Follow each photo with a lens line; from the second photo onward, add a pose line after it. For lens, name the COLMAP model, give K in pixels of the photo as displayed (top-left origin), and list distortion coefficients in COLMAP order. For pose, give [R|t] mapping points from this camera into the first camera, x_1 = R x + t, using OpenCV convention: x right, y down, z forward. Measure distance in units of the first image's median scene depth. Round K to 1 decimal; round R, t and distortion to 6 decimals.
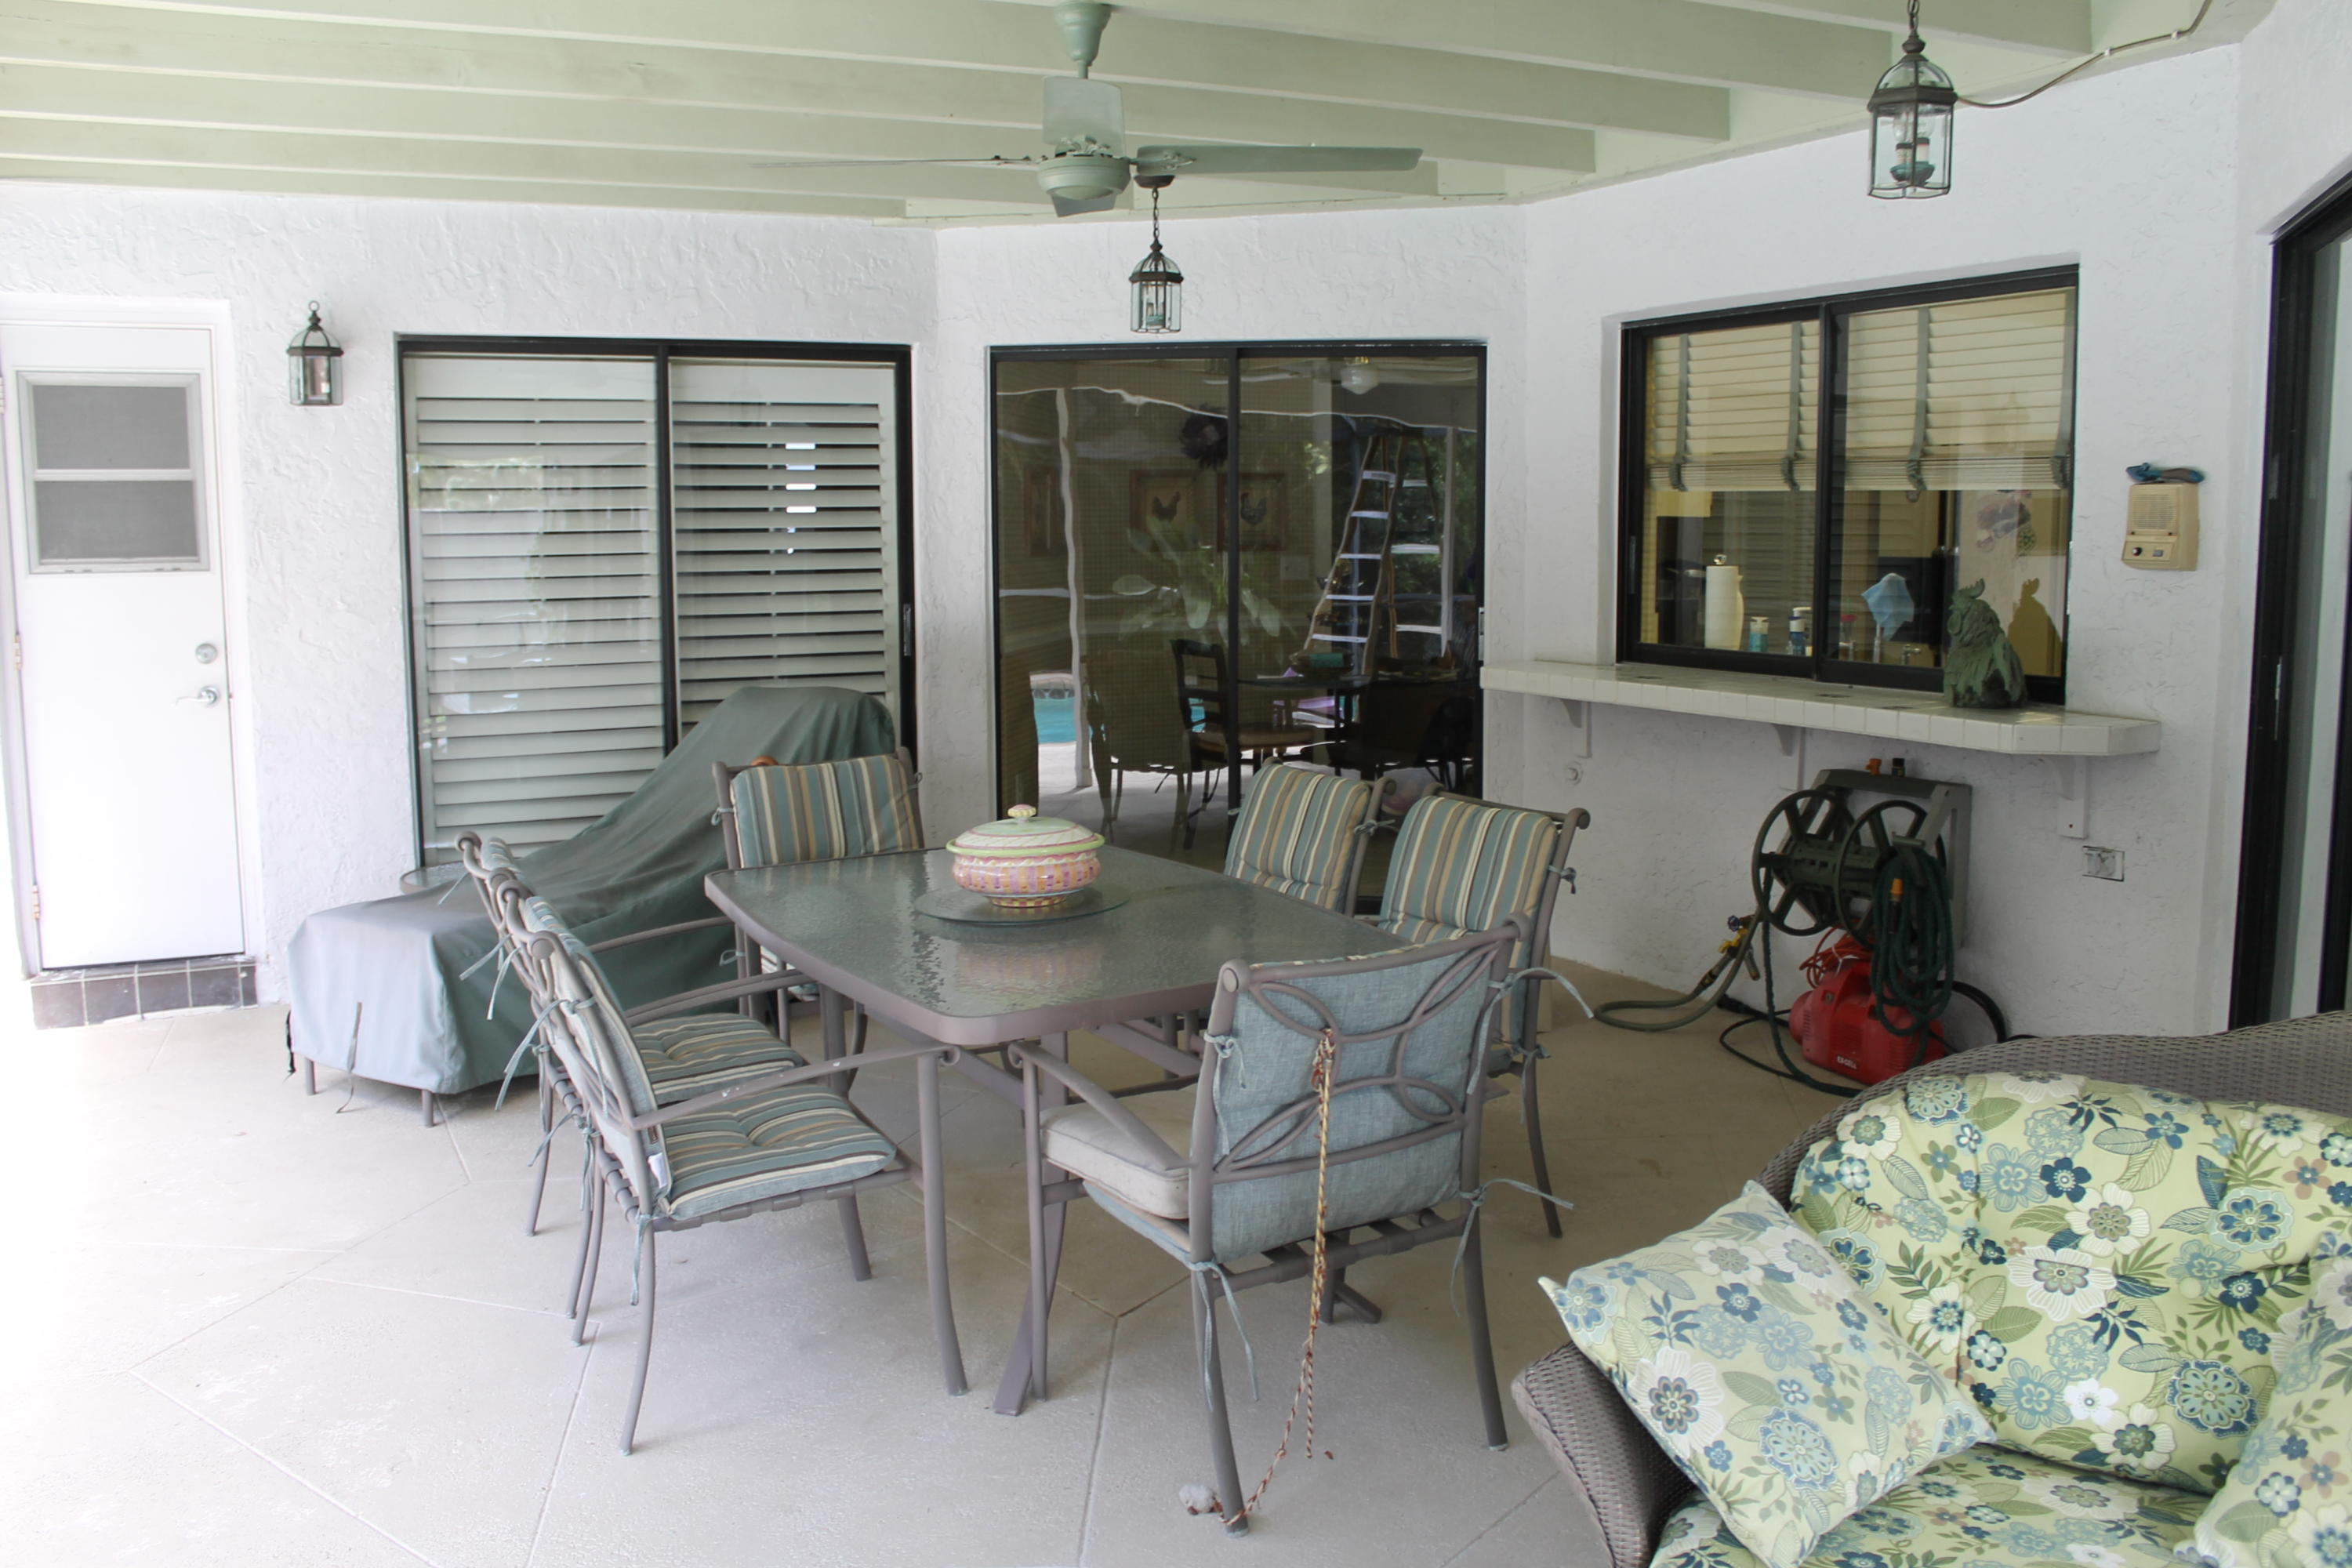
lens RADIAL K [[1982.7, 0, 1176.0], [0, 1982.7, 784.0], [0, 0, 1]] dist [-0.157734, 0.143132]
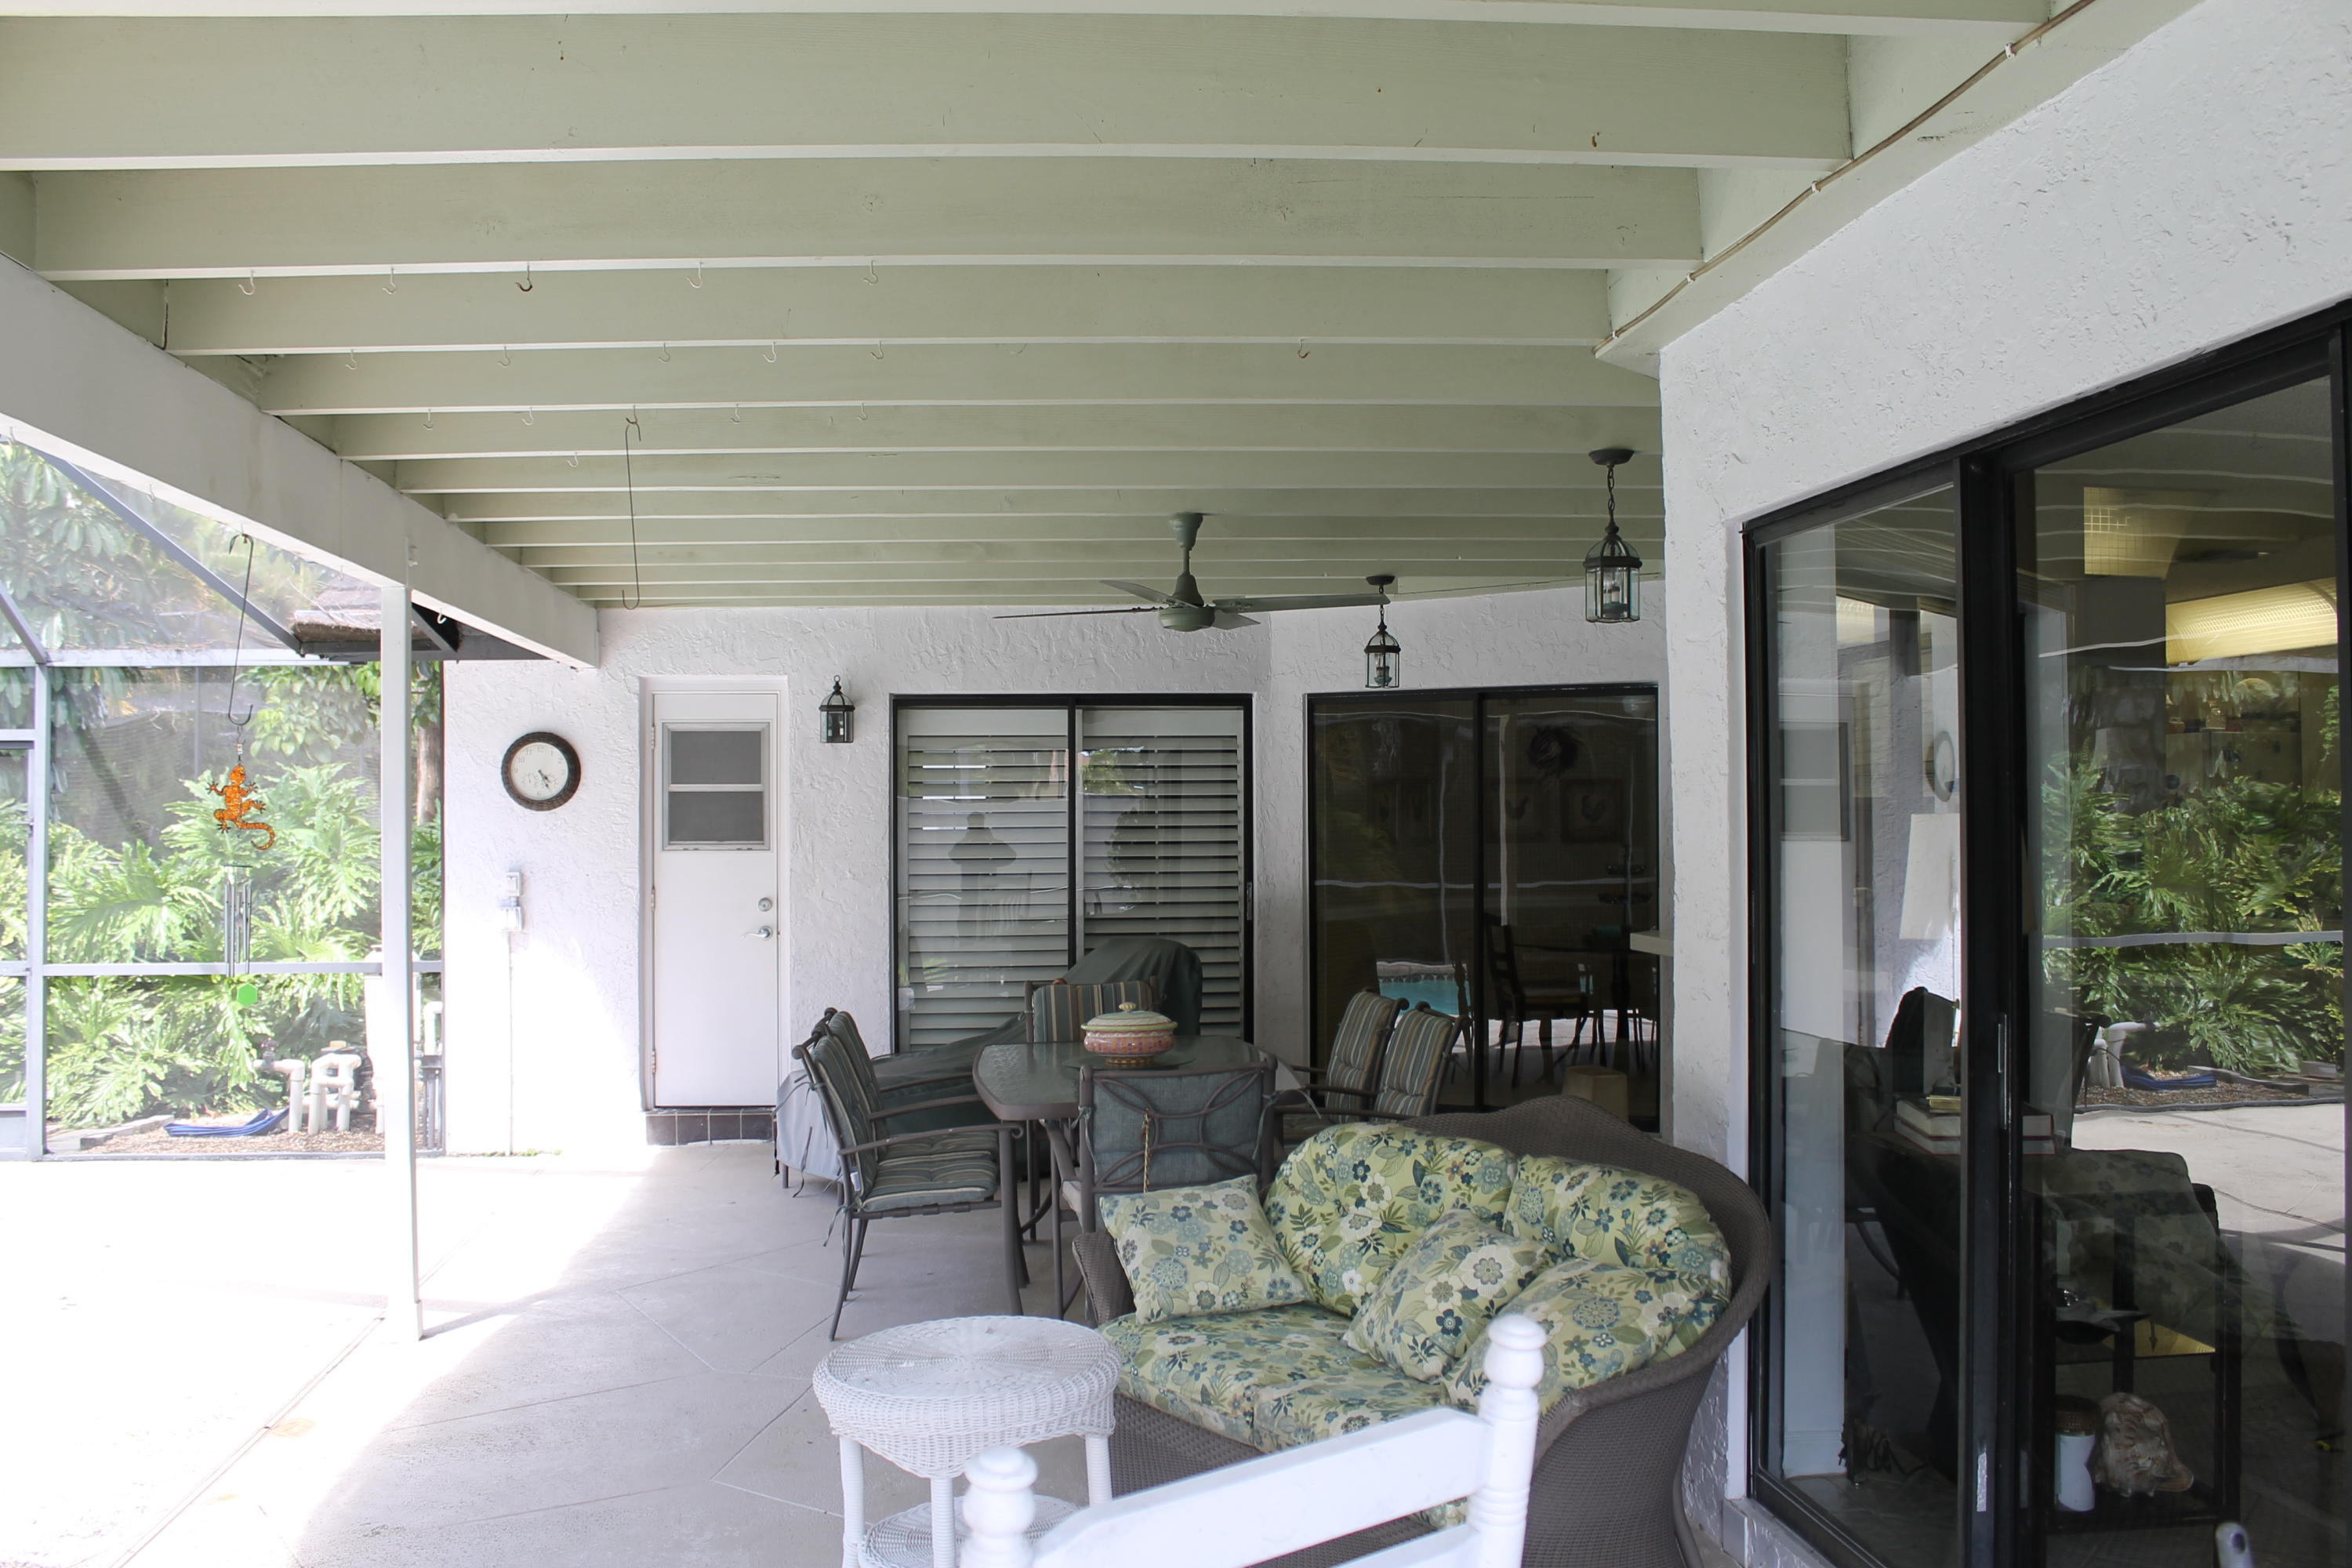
lens RADIAL K [[2002.2, 0, 1176.0], [0, 2002.2, 784.0], [0, 0, 1]] dist [-0.166985, 0.003417]
pose [[0.934705, -0.005897, -0.355375, 0.371887], [-0.044959, 0.989869, -0.134677, 0.035885], [0.352569, 0.141861, 0.924971, -0.364861]]
